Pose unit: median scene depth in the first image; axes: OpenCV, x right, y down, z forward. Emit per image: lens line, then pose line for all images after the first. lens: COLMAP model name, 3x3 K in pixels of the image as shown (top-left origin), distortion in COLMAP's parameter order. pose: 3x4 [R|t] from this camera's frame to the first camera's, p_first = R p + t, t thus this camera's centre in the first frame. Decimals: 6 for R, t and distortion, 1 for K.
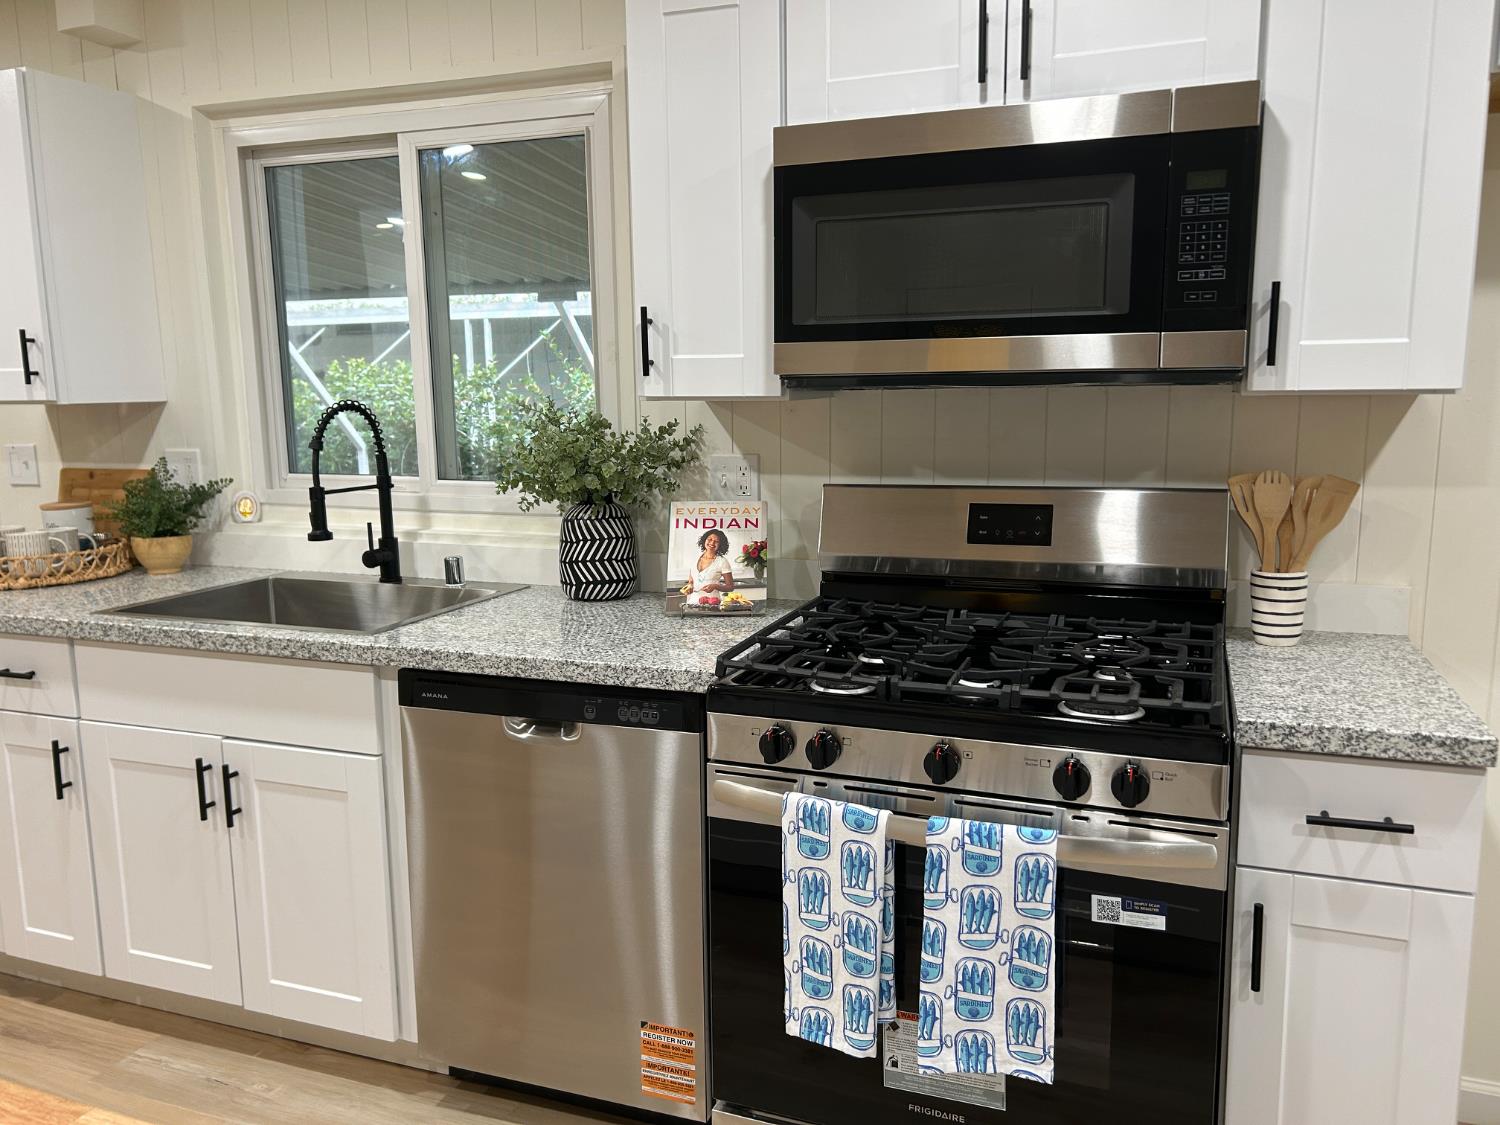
lens RADIAL K [[1128.4, 0, 758.9], [0, 1128.4, 559.1], [0, 0, 1]] dist [0.044107, -0.035218]
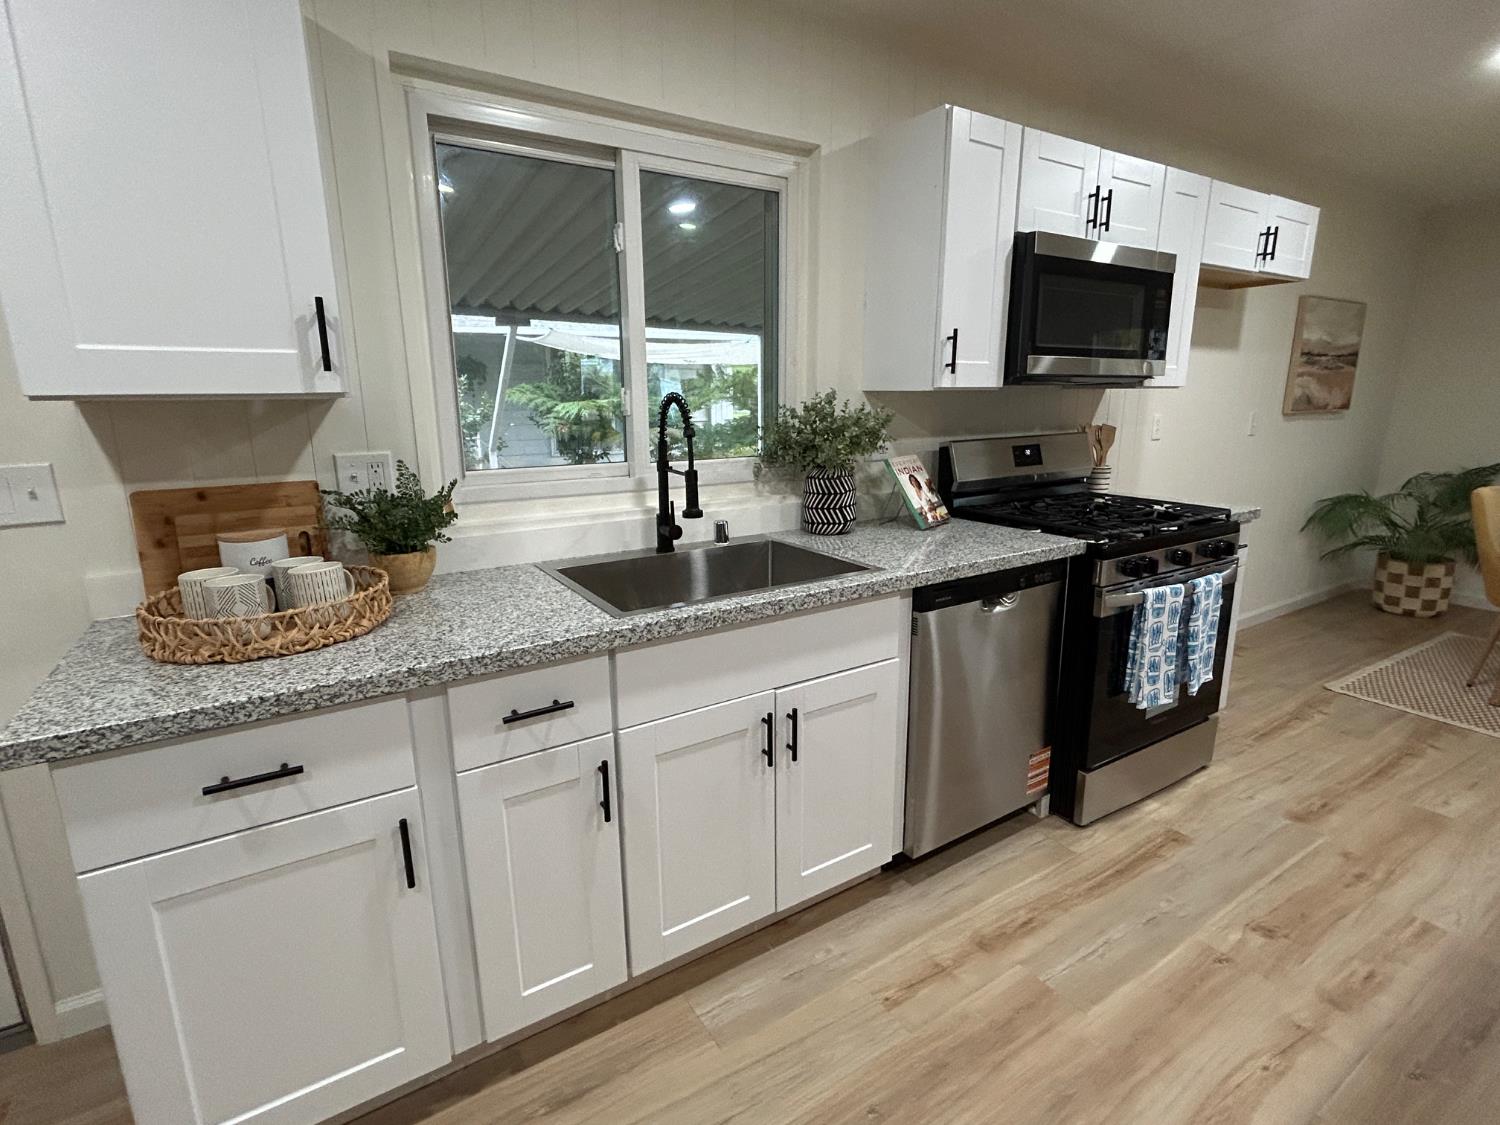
lens RADIAL K [[728.4, 0, 733.6], [0, 728.4, 559.4], [0, 0, 1]] dist [0.003255, -0.001093]
pose [[0.610401, -0.169983, 0.773638, -1.005055], [0.124323, 0.985156, 0.118367, -0.060665], [-0.782275, 0.023930, 0.622473, 0.560152]]
